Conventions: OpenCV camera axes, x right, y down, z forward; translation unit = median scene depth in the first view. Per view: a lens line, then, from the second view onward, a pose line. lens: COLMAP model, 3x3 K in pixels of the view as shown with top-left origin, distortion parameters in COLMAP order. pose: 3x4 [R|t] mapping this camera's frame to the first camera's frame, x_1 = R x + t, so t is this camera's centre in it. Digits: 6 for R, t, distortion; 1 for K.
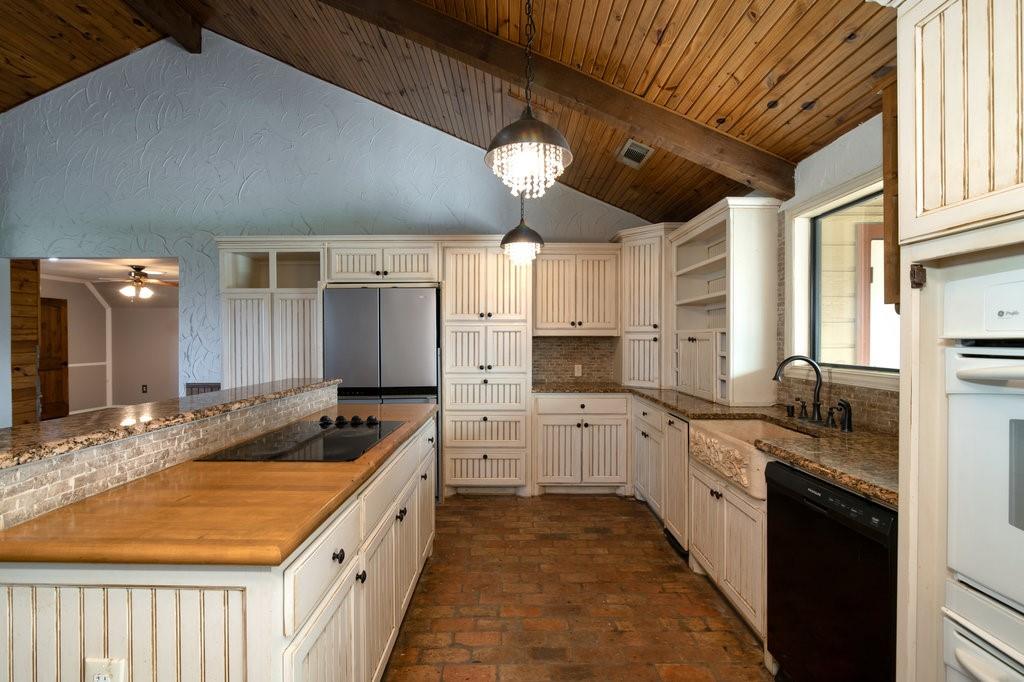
lens RADIAL K [[471.0, 0, 507.8], [0, 471.0, 341.0], [0, 0, 1]] dist [-0.003456, 0.000007]
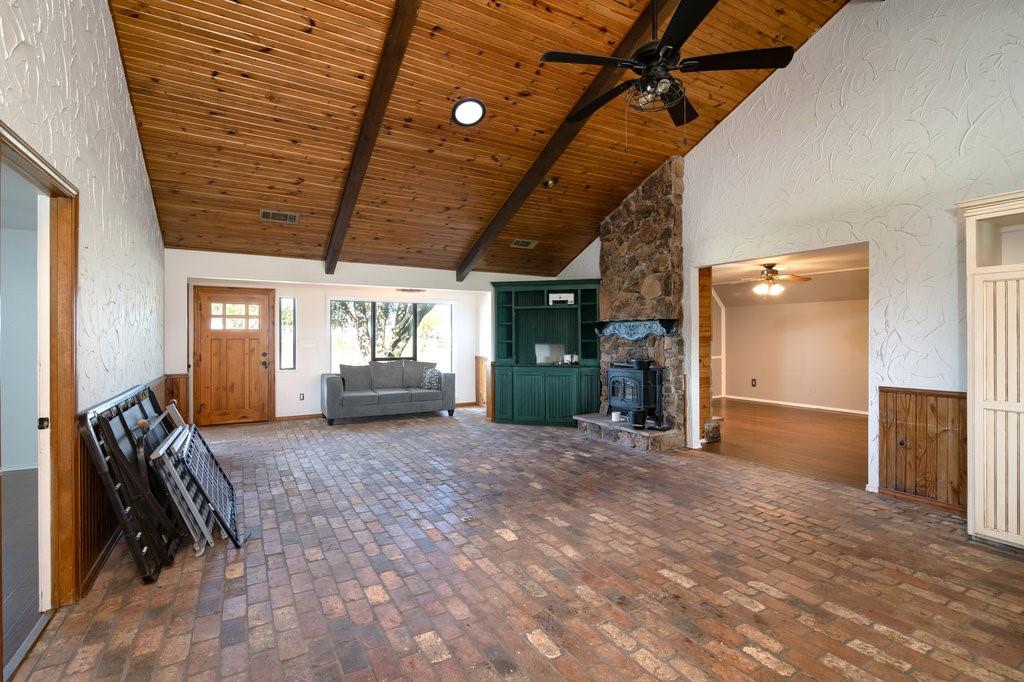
lens RADIAL K [[471.0, 0, 509.5], [0, 471.0, 339.0], [0, 0, 1]] dist [-0.003456, 0.000007]
pose [[0.522535, 0.004042, -0.852608, -0.210102], [-0.000798, 0.999991, 0.004251, -0.000037], [0.852618, -0.001541, 0.522533, -0.020611]]
